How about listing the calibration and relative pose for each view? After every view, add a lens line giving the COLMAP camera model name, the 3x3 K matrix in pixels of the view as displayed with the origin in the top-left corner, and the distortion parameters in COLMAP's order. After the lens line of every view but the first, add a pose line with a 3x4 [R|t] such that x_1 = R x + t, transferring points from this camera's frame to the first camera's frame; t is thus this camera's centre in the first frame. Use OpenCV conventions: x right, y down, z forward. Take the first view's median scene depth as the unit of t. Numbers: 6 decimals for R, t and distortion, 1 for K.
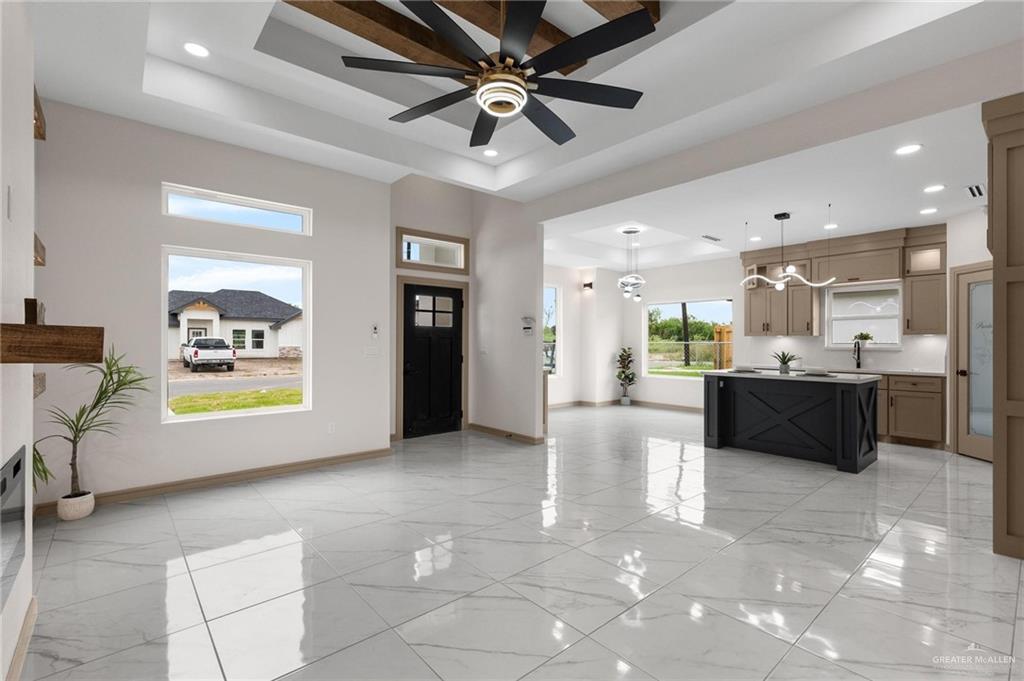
lens RADIAL K [[478.5, 0, 512.0], [0, 478.5, 340.5], [0, 0, 1]] dist [-0.021343, 0.000031]
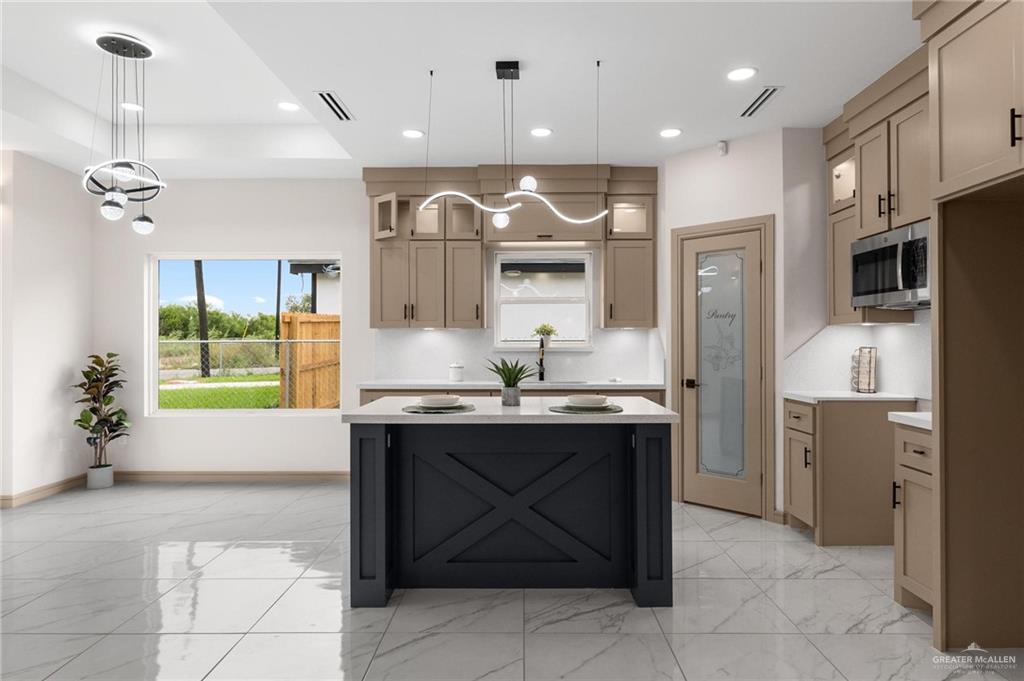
lens RADIAL K [[601.2, 0, 512.0], [0, 601.2, 340.5], [0, 0, 1]] dist [0.003870, 0.000710]
pose [[0.661925, -0.003299, 0.749563, 0.095307], [0.000534, 0.999992, 0.003929, 0.002018], [-0.749570, -0.002201, 0.661922, 0.453642]]
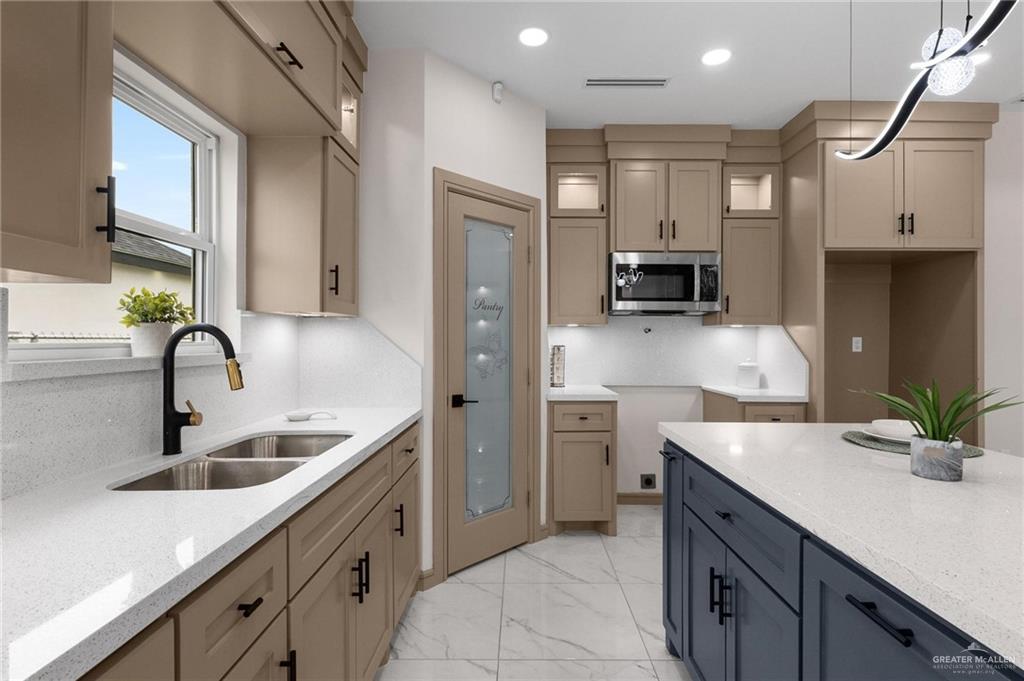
lens RADIAL K [[478.5, 0, 512.0], [0, 478.5, 340.5], [0, 0, 1]] dist [-0.021343, 0.000031]
pose [[-0.750140, -0.004240, 0.661266, 0.443651], [-0.007449, 0.999970, -0.002037, 0.006523], [-0.661237, -0.006454, -0.750149, 0.983281]]
